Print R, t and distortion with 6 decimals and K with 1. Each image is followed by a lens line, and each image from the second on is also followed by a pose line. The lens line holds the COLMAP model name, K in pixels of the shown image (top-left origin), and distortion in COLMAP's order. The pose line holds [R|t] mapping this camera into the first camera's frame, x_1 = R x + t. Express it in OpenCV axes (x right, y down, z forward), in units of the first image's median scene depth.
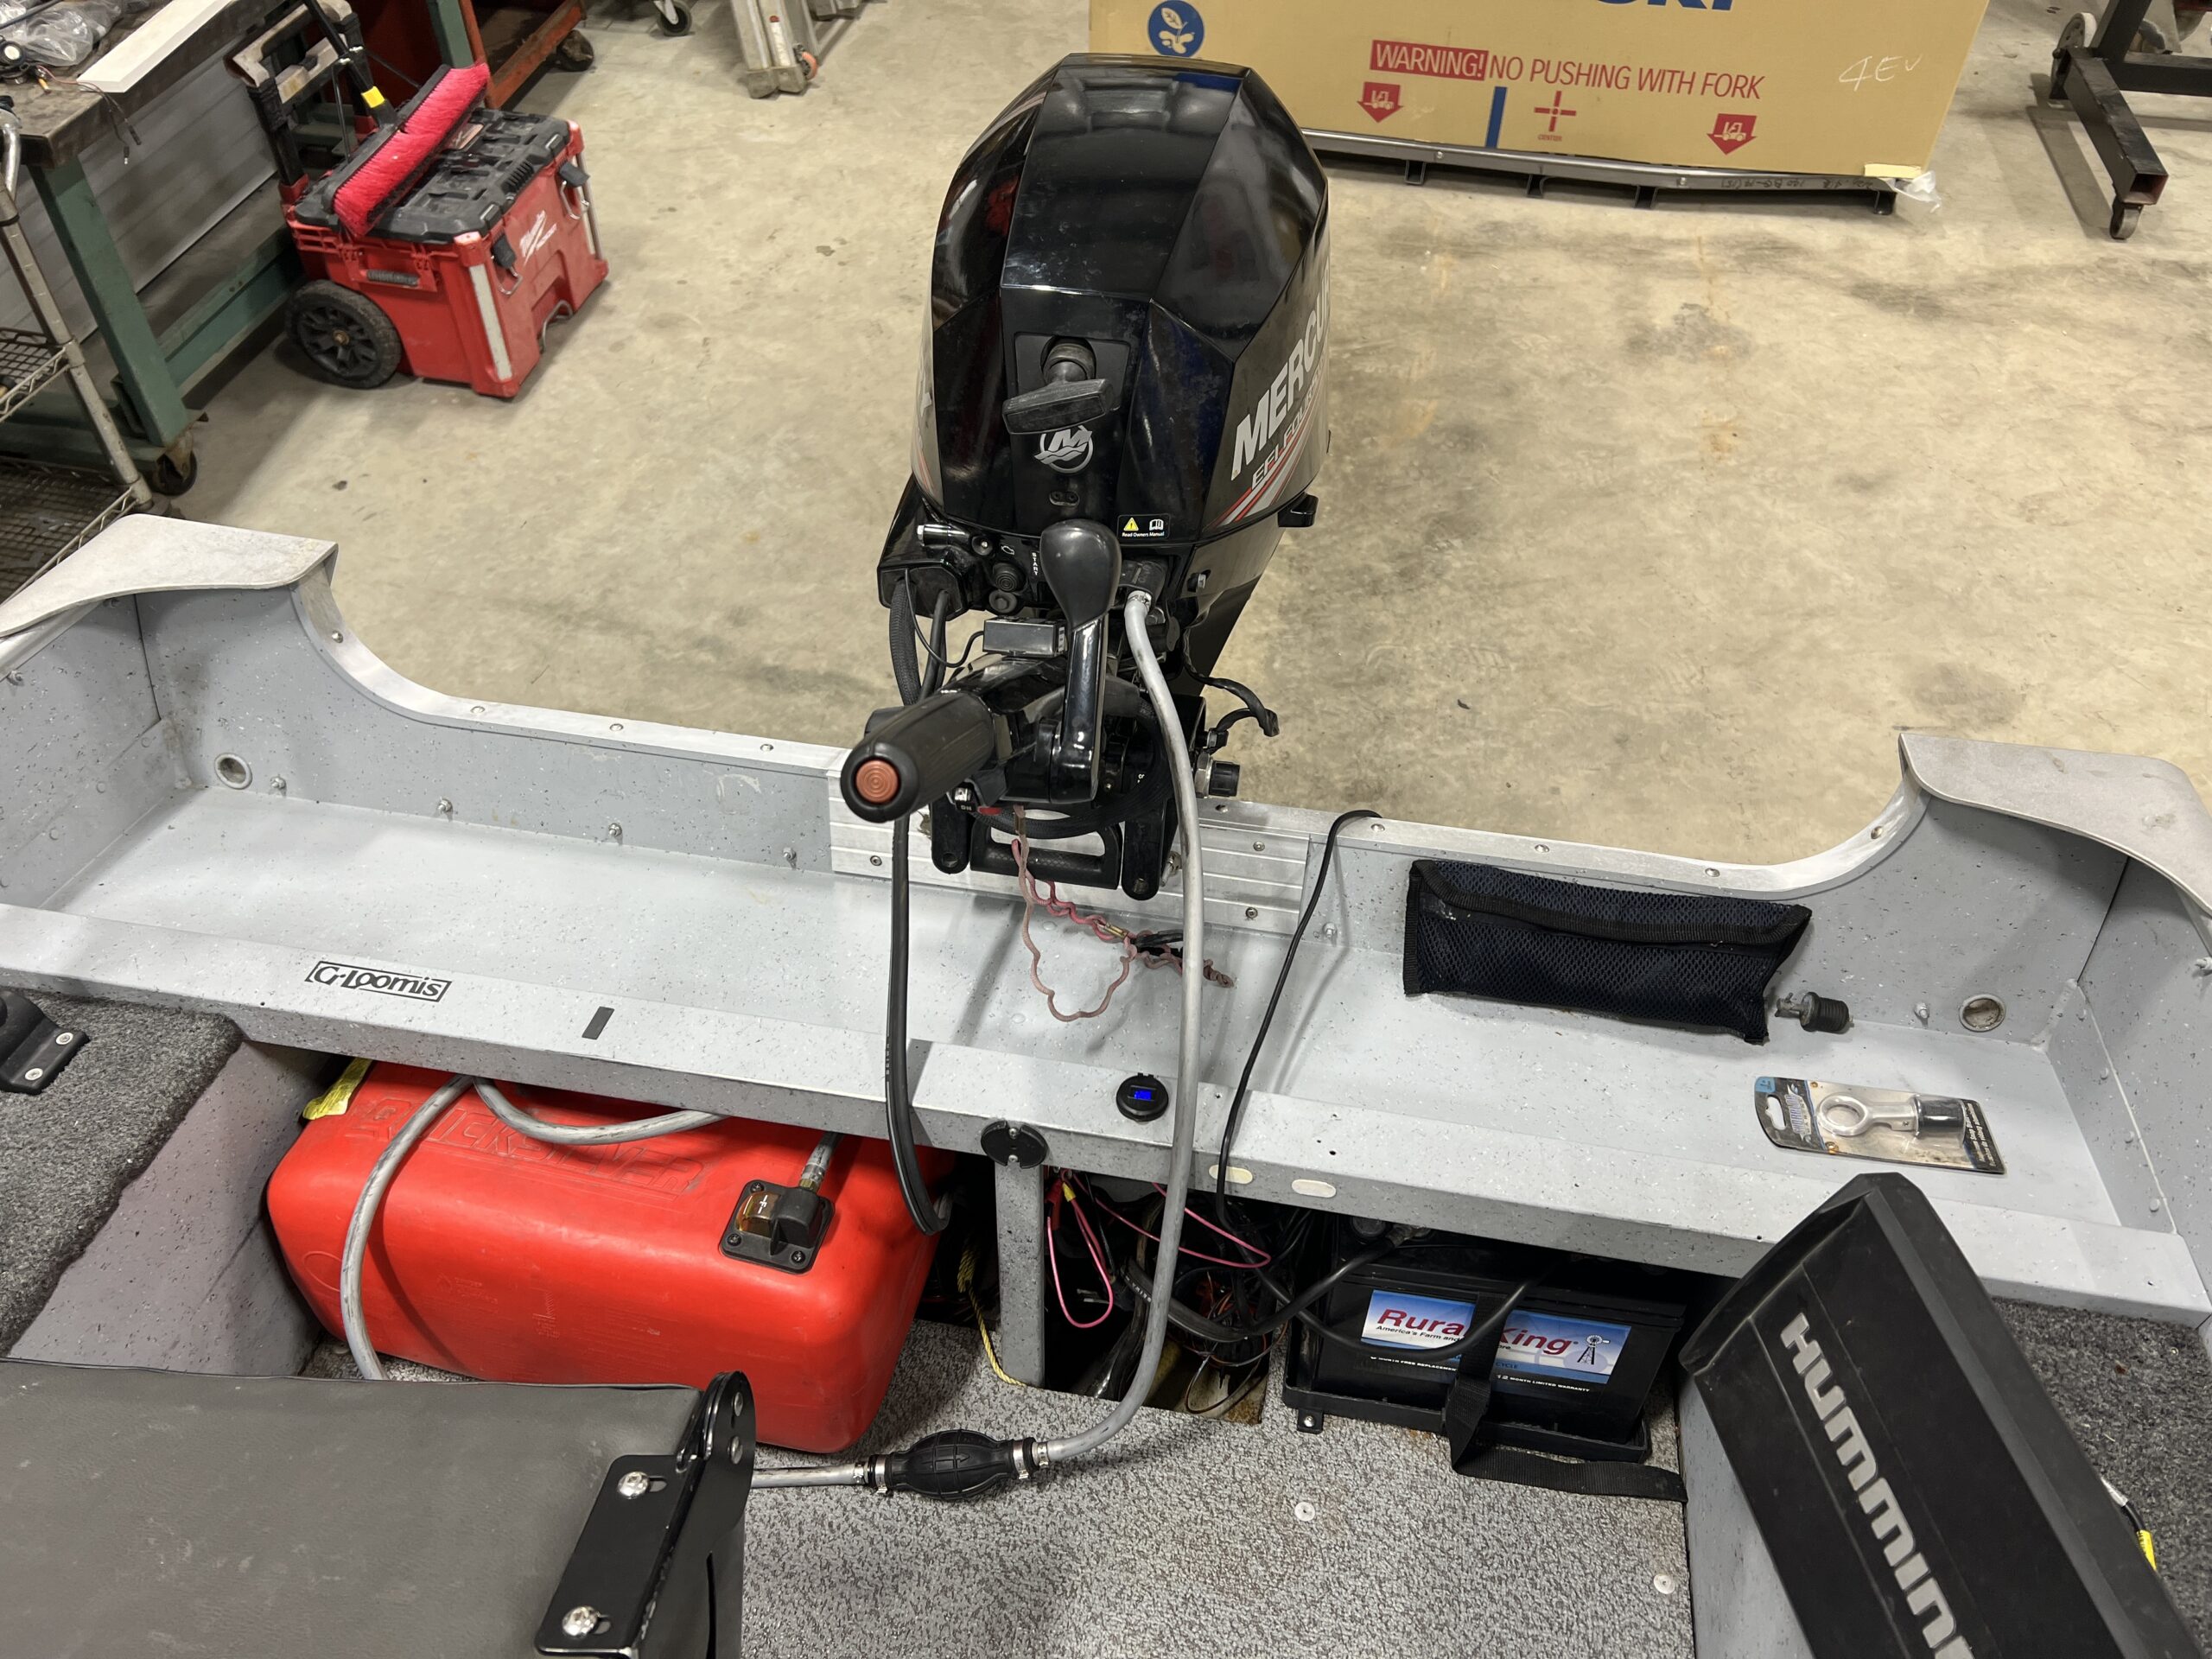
lens RADIAL K [[1653.8, 0, 1115.1], [0, 1653.8, 829.6], [0, 0, 1]] dist [0.020180, -0.012716]
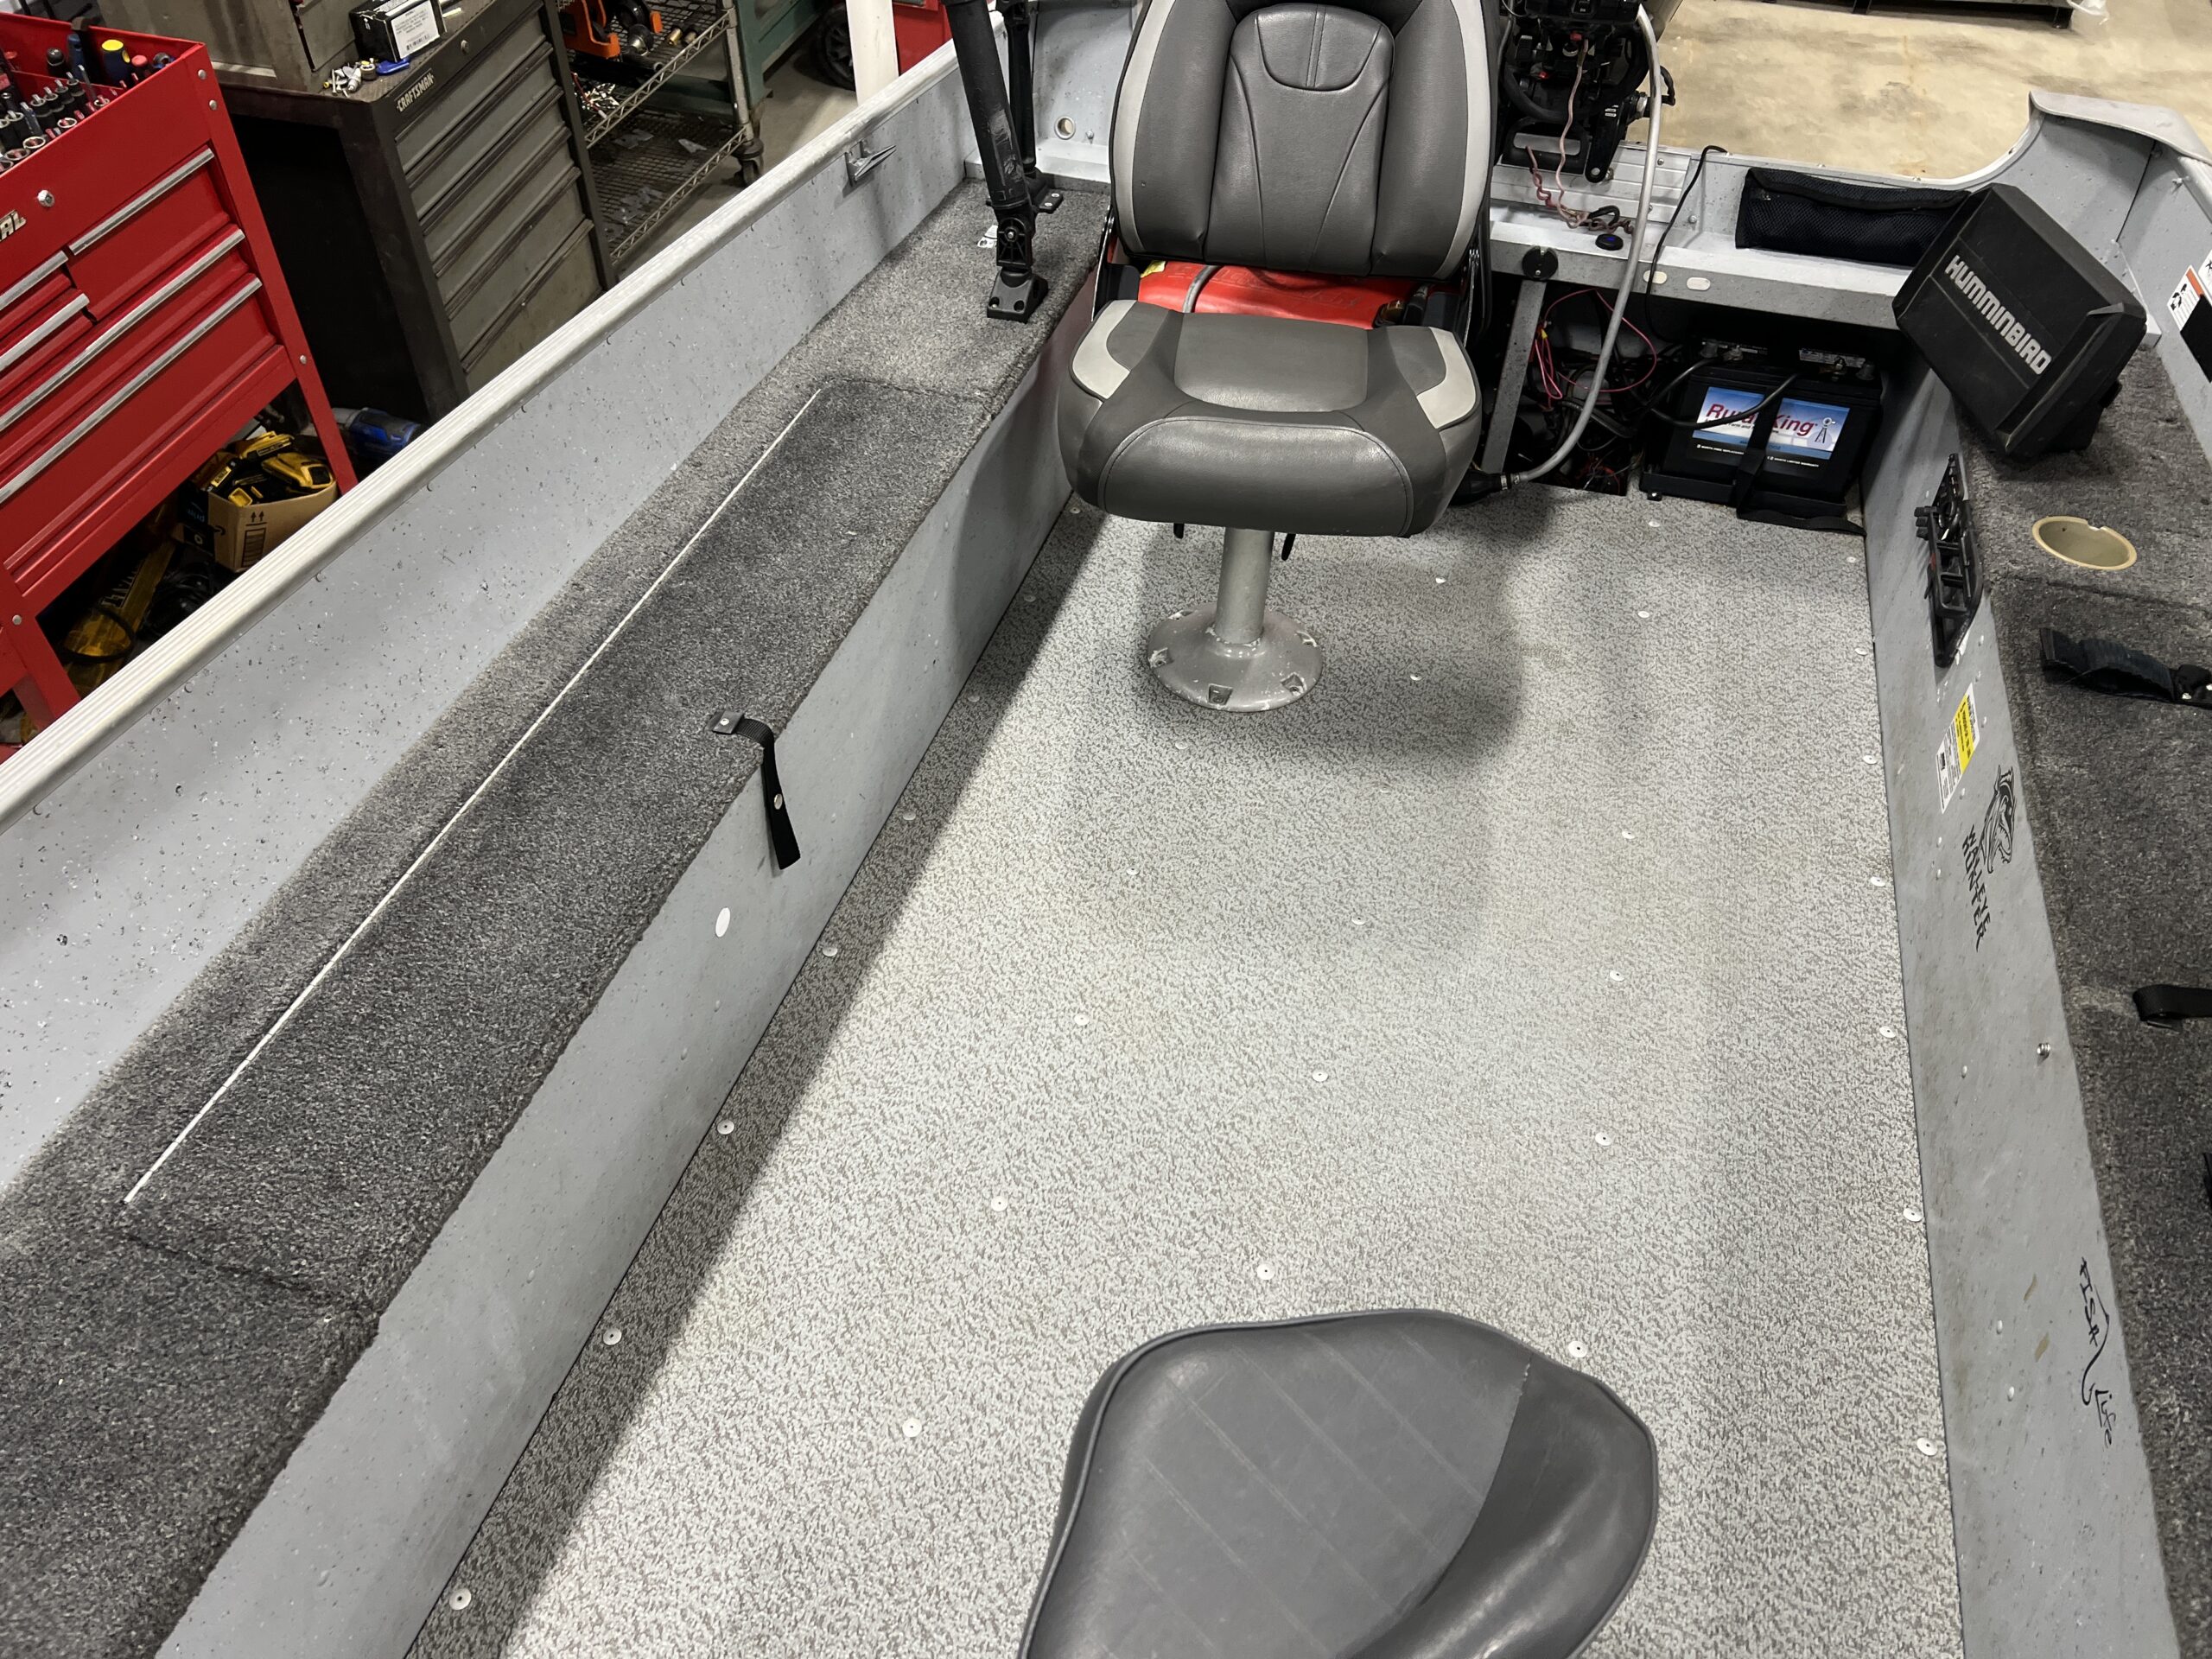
lens RADIAL K [[1646.5, 0, 1104.1], [0, 1646.5, 840.0], [0, 0, 1]] dist [0.035854, -0.041324]
pose [[0.994745, 0.079036, -0.065077, -0.141951], [-0.076549, 0.996268, 0.039869, 0.299681], [0.067985, -0.034678, 0.997083, -0.364515]]
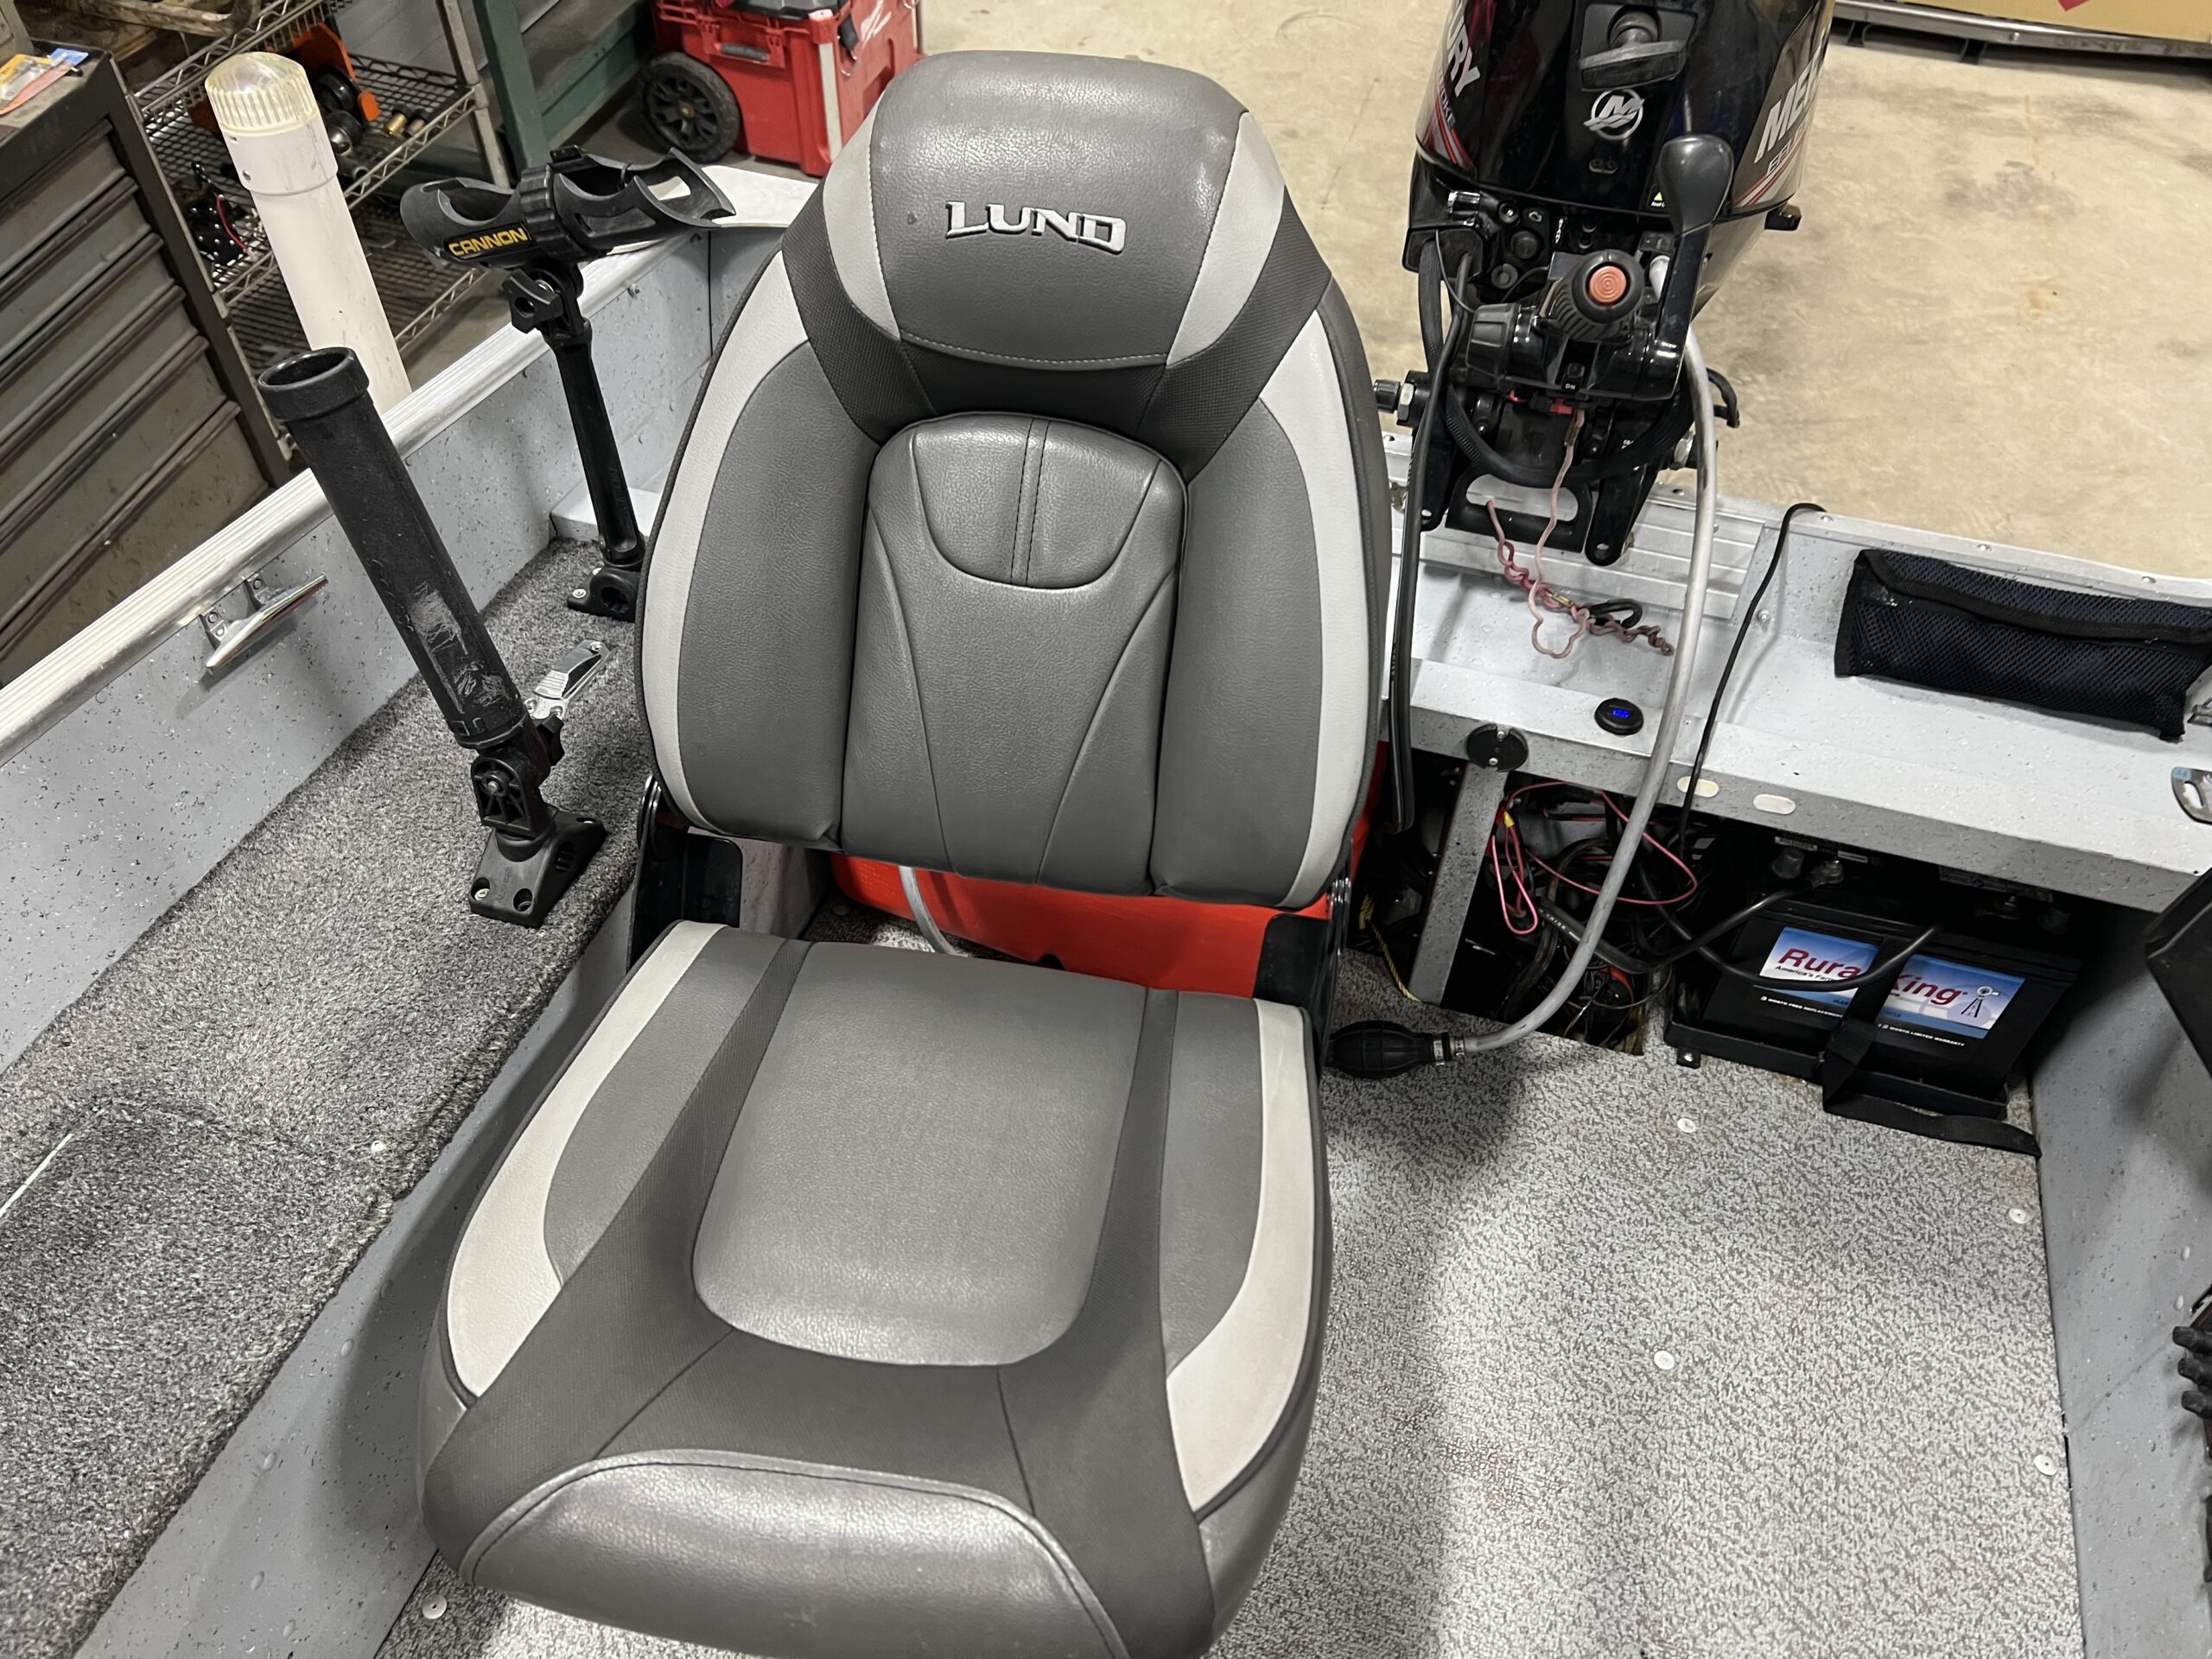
lens RADIAL K [[1646.5, 0, 1104.1], [0, 1646.5, 840.0], [0, 0, 1]] dist [0.035854, -0.041324]
pose [[0.992119, 0.095315, -0.081338, -0.083442], [-0.089425, 0.993298, 0.073224, 0.070115], [0.087772, -0.065373, 0.993993, -0.055952]]
